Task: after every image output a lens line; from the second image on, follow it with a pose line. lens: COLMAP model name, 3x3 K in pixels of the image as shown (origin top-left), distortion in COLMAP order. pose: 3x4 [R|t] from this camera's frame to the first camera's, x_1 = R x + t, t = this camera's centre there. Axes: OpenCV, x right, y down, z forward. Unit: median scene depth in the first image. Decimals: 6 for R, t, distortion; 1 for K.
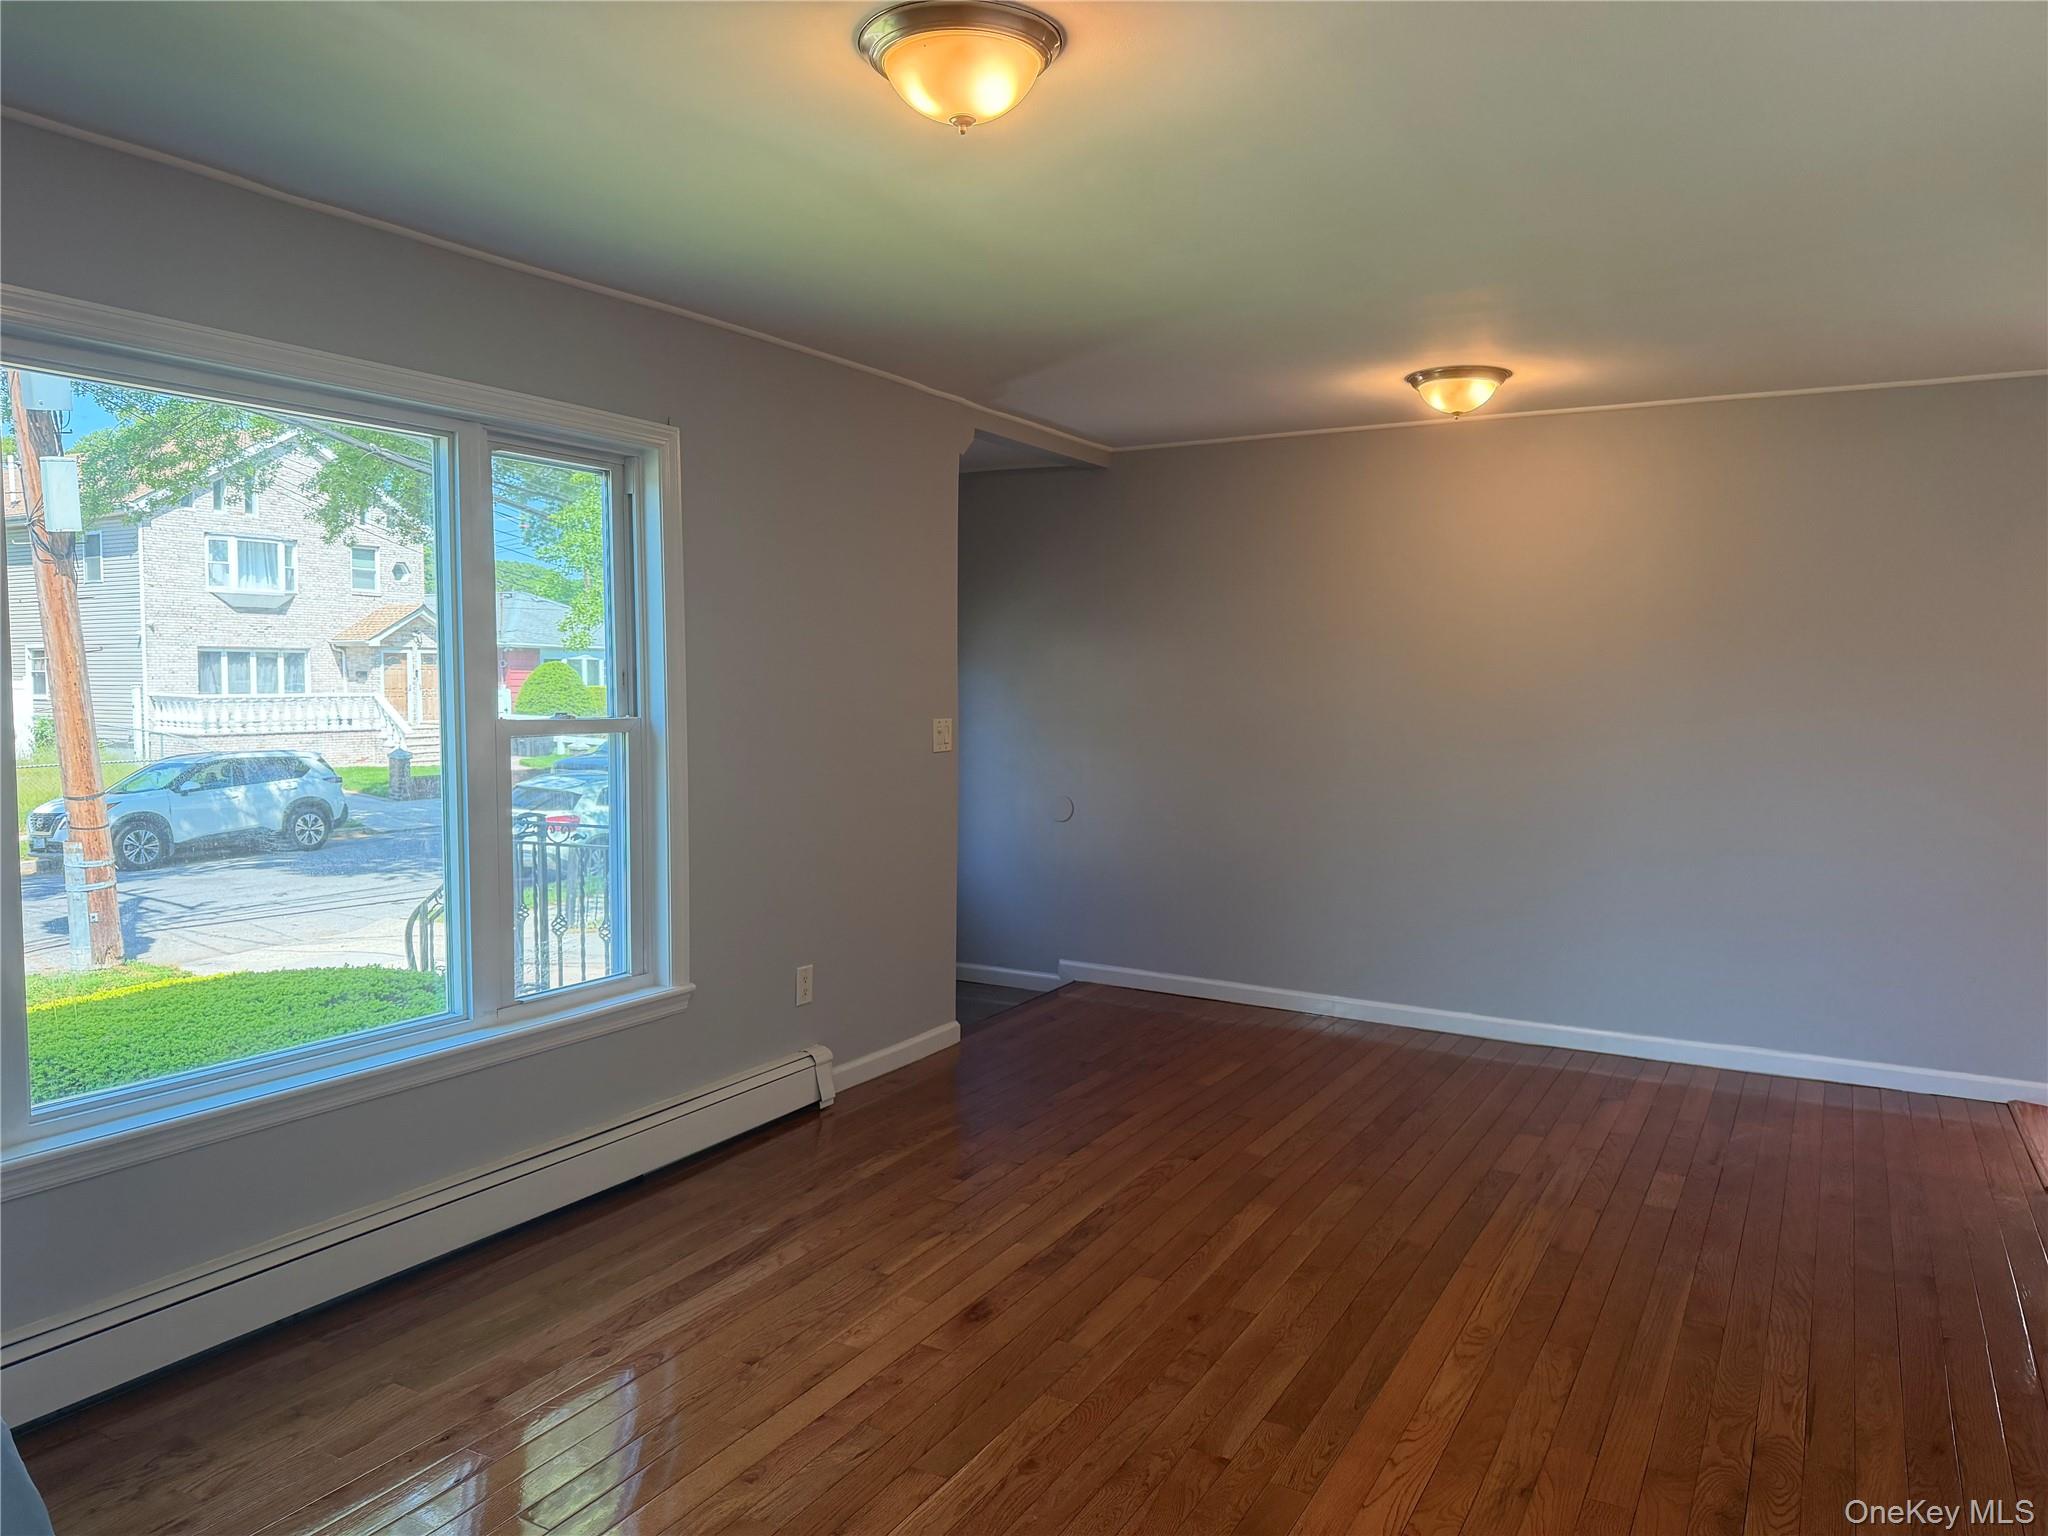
lens RADIAL K [[1434.3, 0, 1016.9], [0, 1434.3, 778.7], [0, 0, 1]] dist [0.064862, -0.075823]
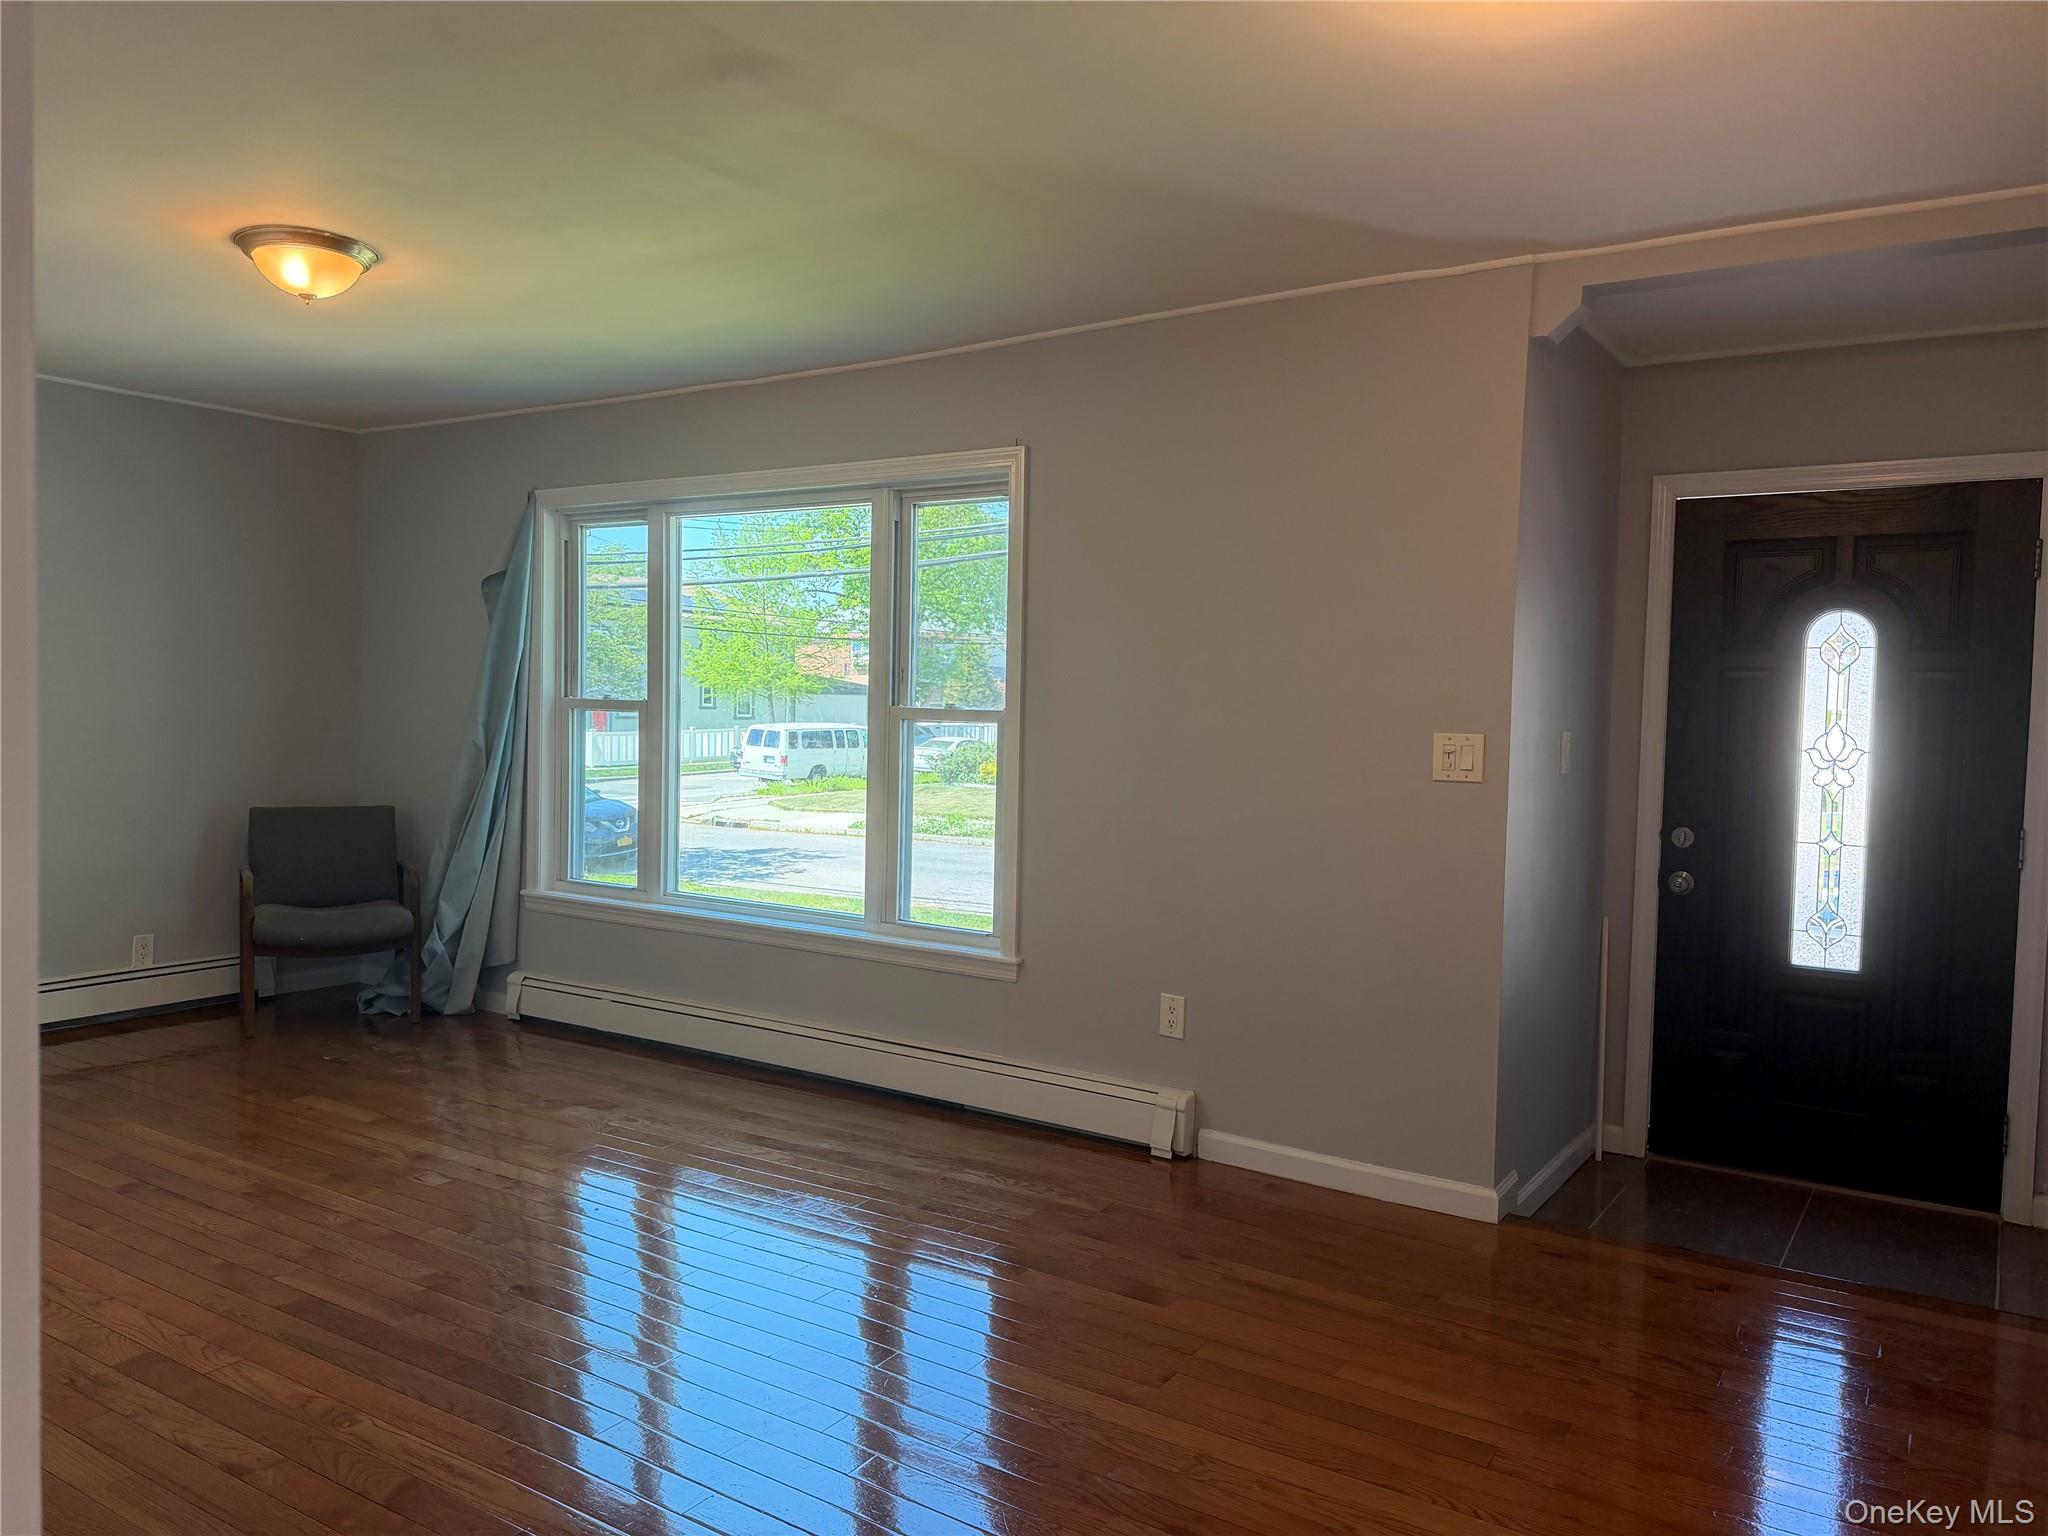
lens RADIAL K [[1440.2, 0, 1022.4], [0, 1440.2, 769.0], [0, 0, 1]] dist [0.076408, -0.089175]
pose [[-0.071476, 0.042902, -0.996519, 0.867983], [-0.090676, 0.994658, 0.049326, -0.053539], [0.993312, 0.093886, -0.067204, 1.098073]]
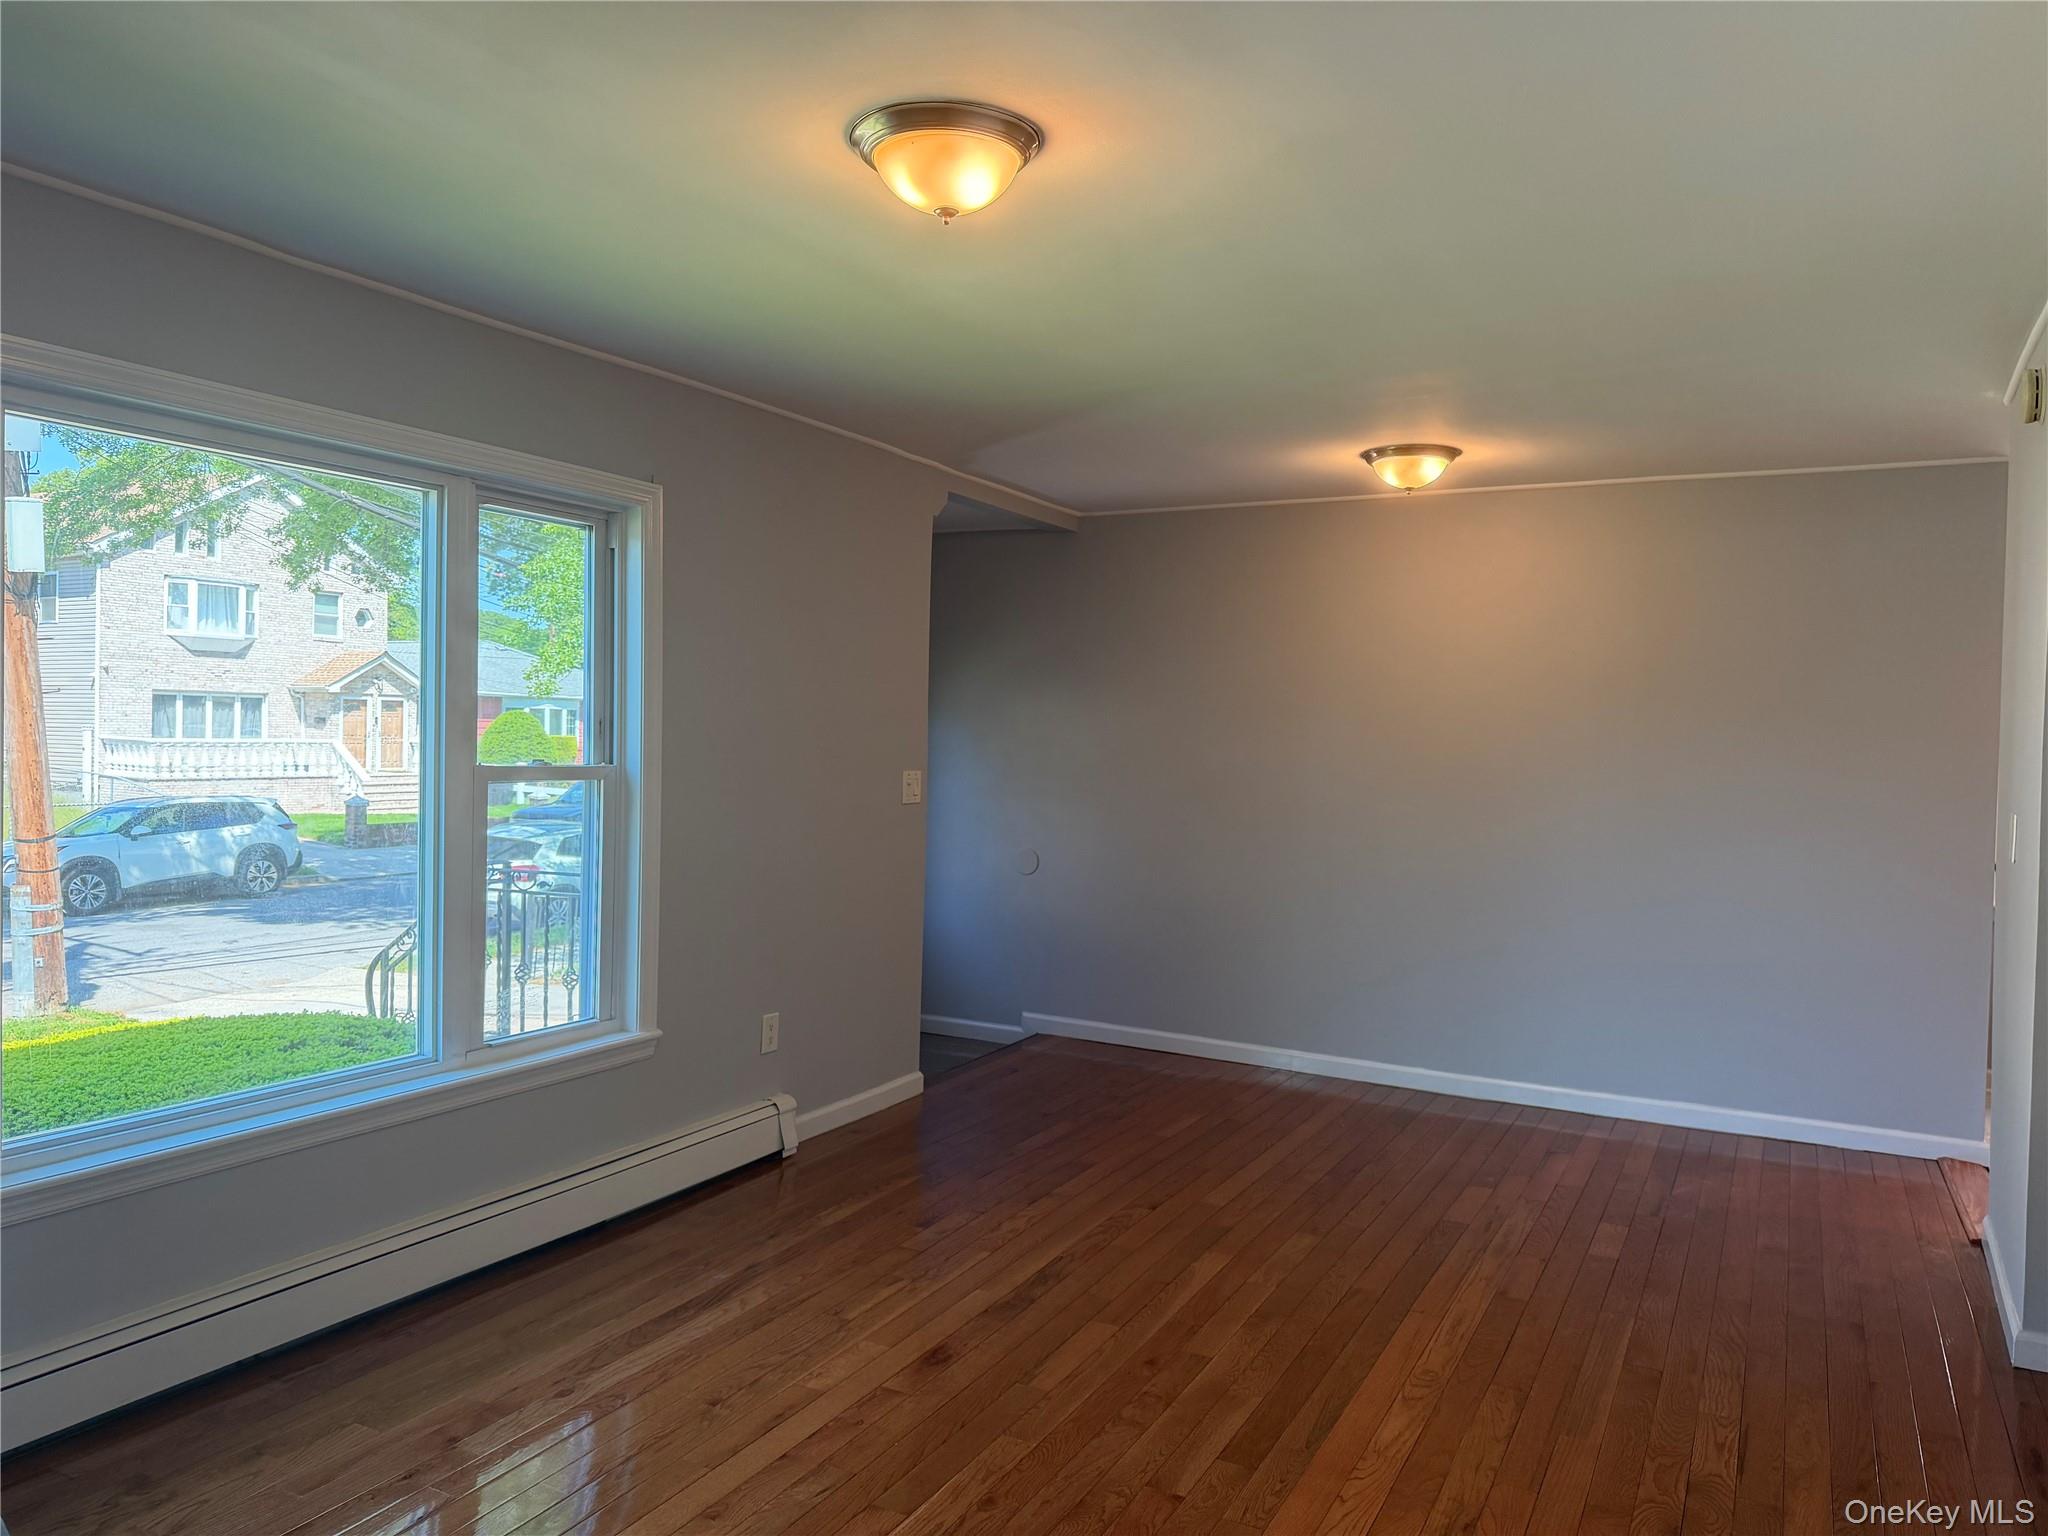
lens RADIAL K [[1441.1, 0, 1026.0], [0, 1441.1, 769.9], [0, 0, 1]] dist [0.075186, -0.083539]
pose [[0.999382, 0.015914, 0.031357, -0.003470], [-0.014445, 0.998812, -0.046534, 0.004089], [-0.032060, 0.046052, 0.998424, -0.033257]]
